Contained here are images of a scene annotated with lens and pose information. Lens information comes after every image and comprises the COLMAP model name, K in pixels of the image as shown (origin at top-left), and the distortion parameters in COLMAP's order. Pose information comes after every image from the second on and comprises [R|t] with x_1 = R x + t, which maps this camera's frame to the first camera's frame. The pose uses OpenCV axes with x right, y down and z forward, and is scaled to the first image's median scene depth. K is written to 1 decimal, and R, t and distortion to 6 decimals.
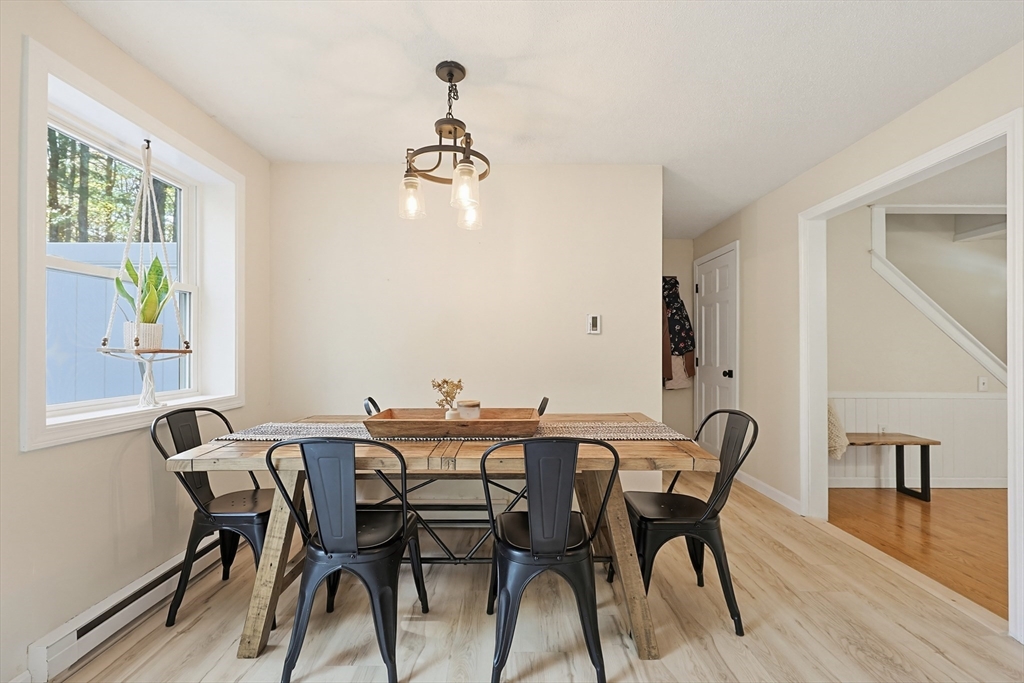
lens RADIAL K [[436.6, 0, 509.9], [0, 436.6, 347.2], [0, 0, 1]] dist [-0.012355, 0.005962]
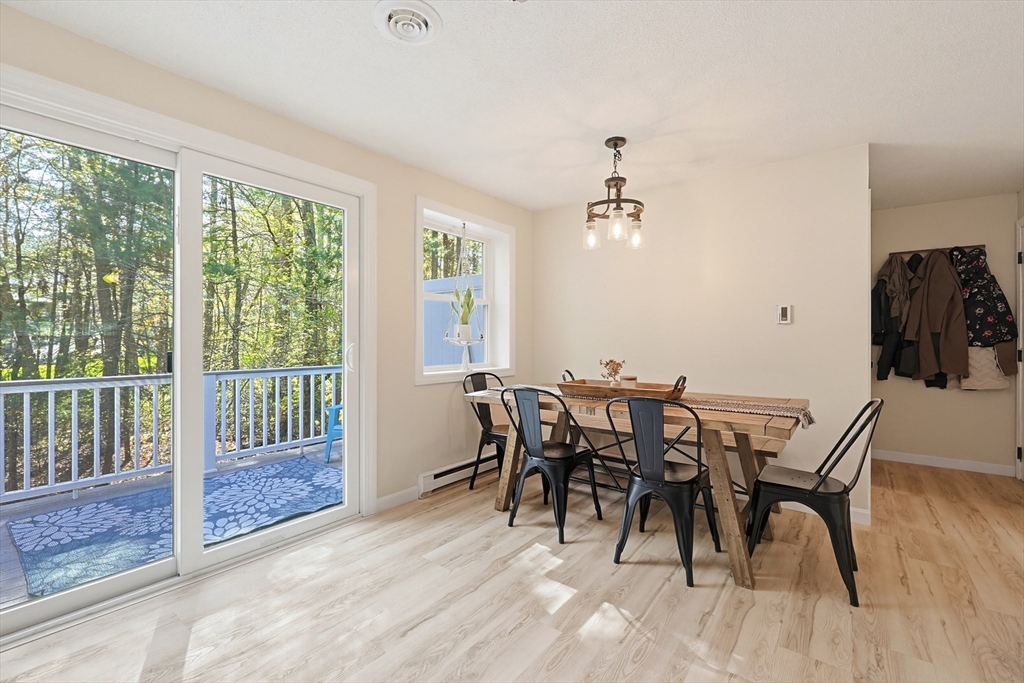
lens RADIAL K [[445.9, 0, 507.0], [0, 445.9, 338.9], [0, 0, 1]] dist [-0.001115, 0.000037]
pose [[0.775562, -0.001152, -0.631270, 0.503076], [0.003396, 0.999991, 0.002348, 0.001055], [0.631262, -0.003965, 0.775560, -0.347043]]
